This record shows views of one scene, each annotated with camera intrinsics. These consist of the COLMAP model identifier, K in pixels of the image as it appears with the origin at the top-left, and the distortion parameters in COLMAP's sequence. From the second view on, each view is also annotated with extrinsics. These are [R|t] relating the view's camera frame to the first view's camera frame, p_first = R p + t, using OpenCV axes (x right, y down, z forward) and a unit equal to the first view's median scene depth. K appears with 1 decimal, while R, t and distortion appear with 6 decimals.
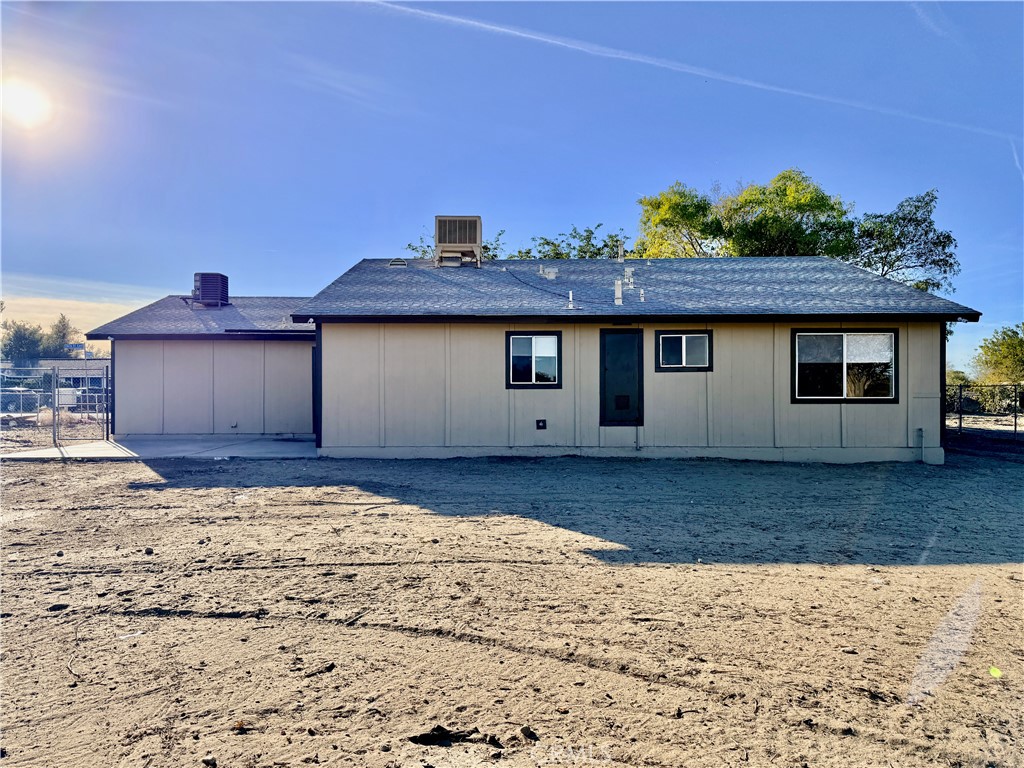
lens RADIAL K [[723.2, 0, 513.5], [0, 723.2, 386.2], [0, 0, 1]] dist [0.056516, -0.063762]
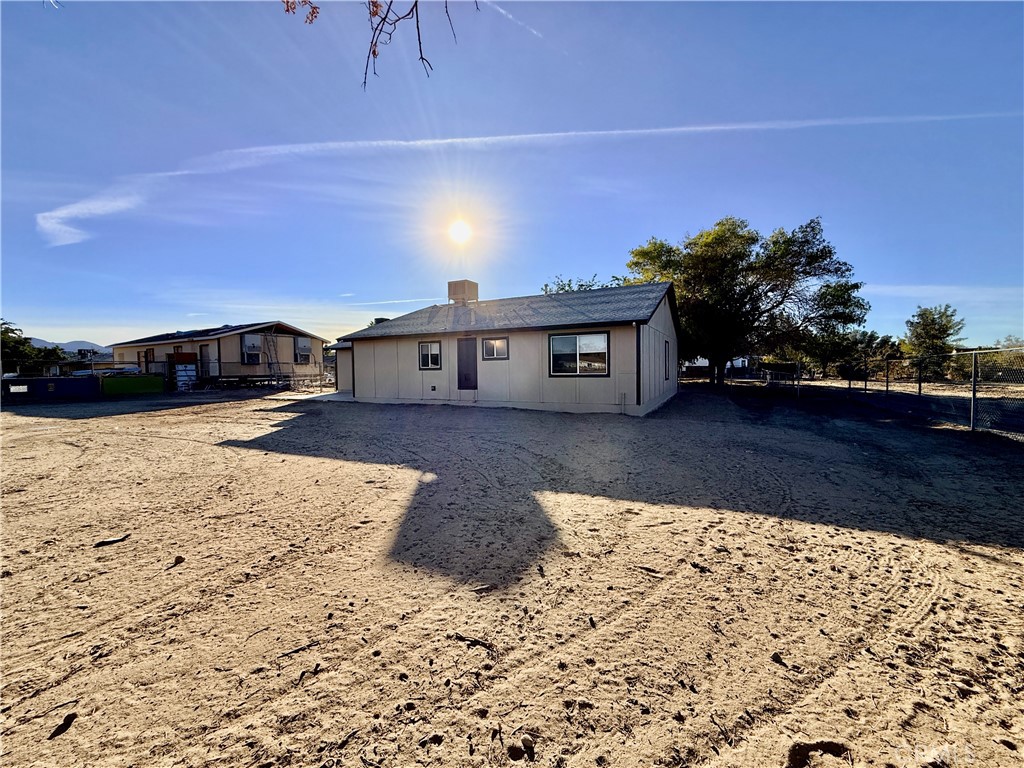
lens RADIAL K [[408.2, 0, 515.2], [0, 408.2, 380.3], [0, 0, 1]] dist [0.000281, -0.000686]
pose [[0.888999, 0.002161, -0.457904, 0.752970], [0.016587, 0.999181, 0.036919, -0.006945], [0.457609, -0.040416, 0.888234, 0.102930]]
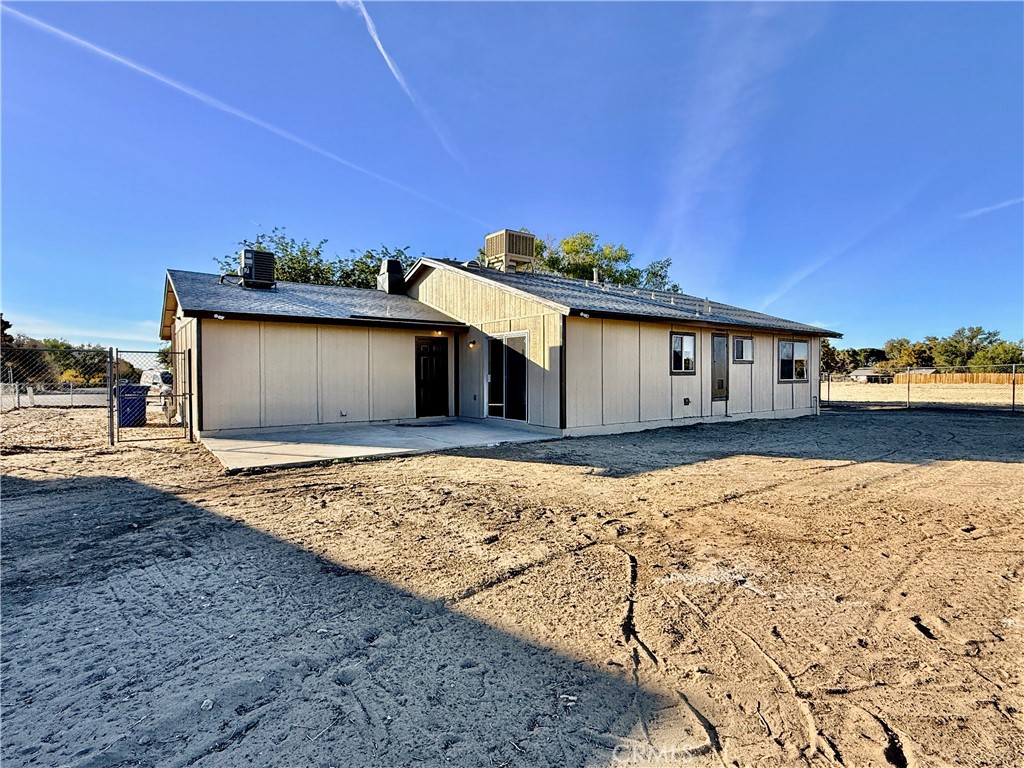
lens RADIAL K [[507.2, 0, 518.1], [0, 507.2, 382.2], [0, 0, 1]] dist [-0.001954, 0.000404]
pose [[0.822476, -0.010713, 0.568698, -0.761939], [-0.003778, 0.999698, 0.024296, -0.005439], [-0.568787, -0.022131, 0.822187, 0.397272]]
